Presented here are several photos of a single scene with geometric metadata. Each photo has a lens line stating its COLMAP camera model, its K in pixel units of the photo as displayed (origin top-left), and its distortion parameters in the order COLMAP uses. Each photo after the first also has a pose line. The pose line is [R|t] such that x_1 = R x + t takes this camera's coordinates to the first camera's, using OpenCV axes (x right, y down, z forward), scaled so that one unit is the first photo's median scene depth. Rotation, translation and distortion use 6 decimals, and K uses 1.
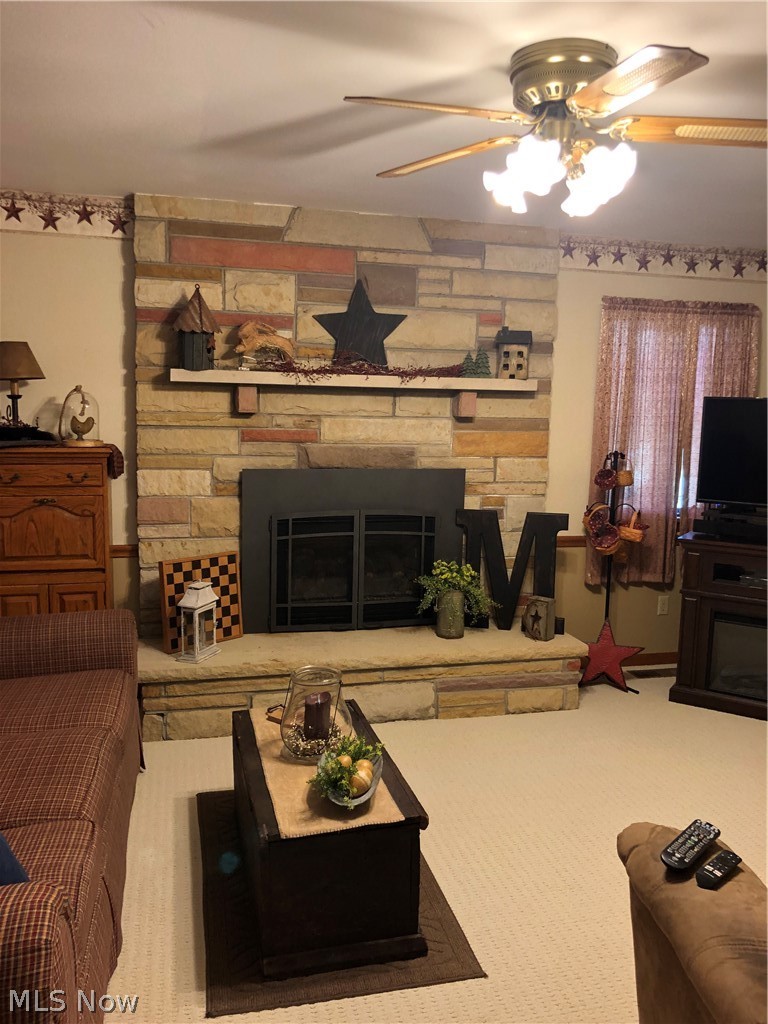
lens RADIAL K [[834.8, 0, 384.0], [0, 834.8, 512.0], [0, 0, 1]] dist [0.092421, -0.176660]
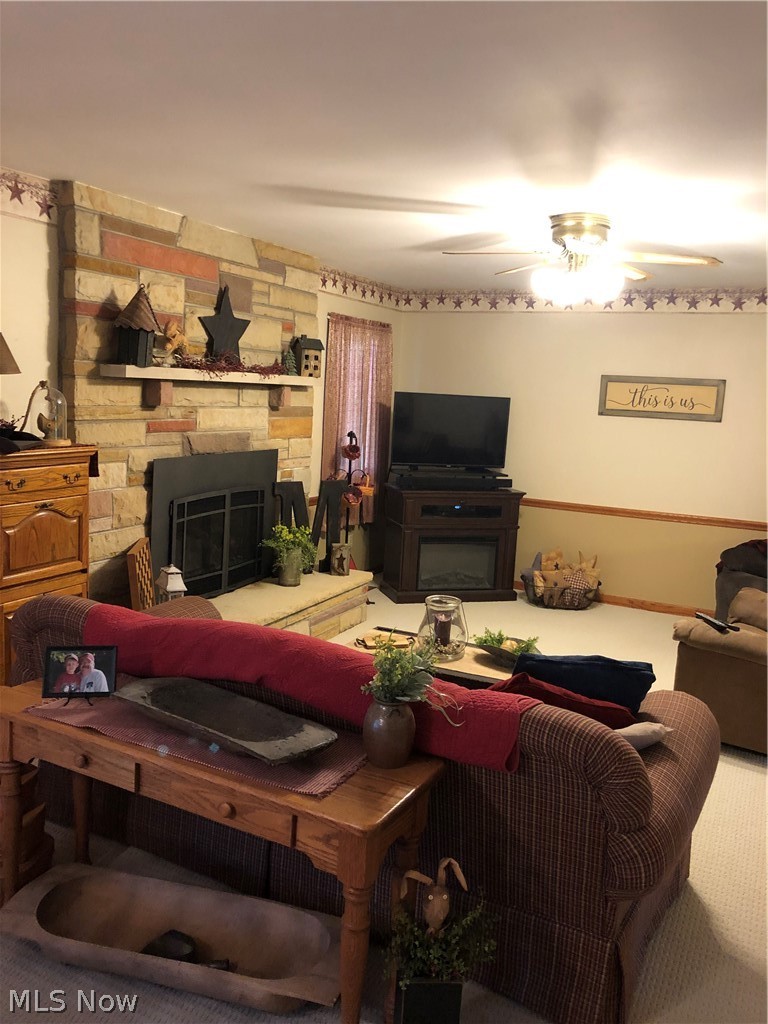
lens RADIAL K [[827.2, 0, 384.0], [0, 827.2, 512.0], [0, 0, 1]] dist [0.063978, -0.008159]
pose [[0.663222, -0.103268, 0.741264, -0.752916], [0.065827, 0.994645, 0.079671, -0.048936], [-0.745523, -0.004044, 0.666468, 0.082073]]
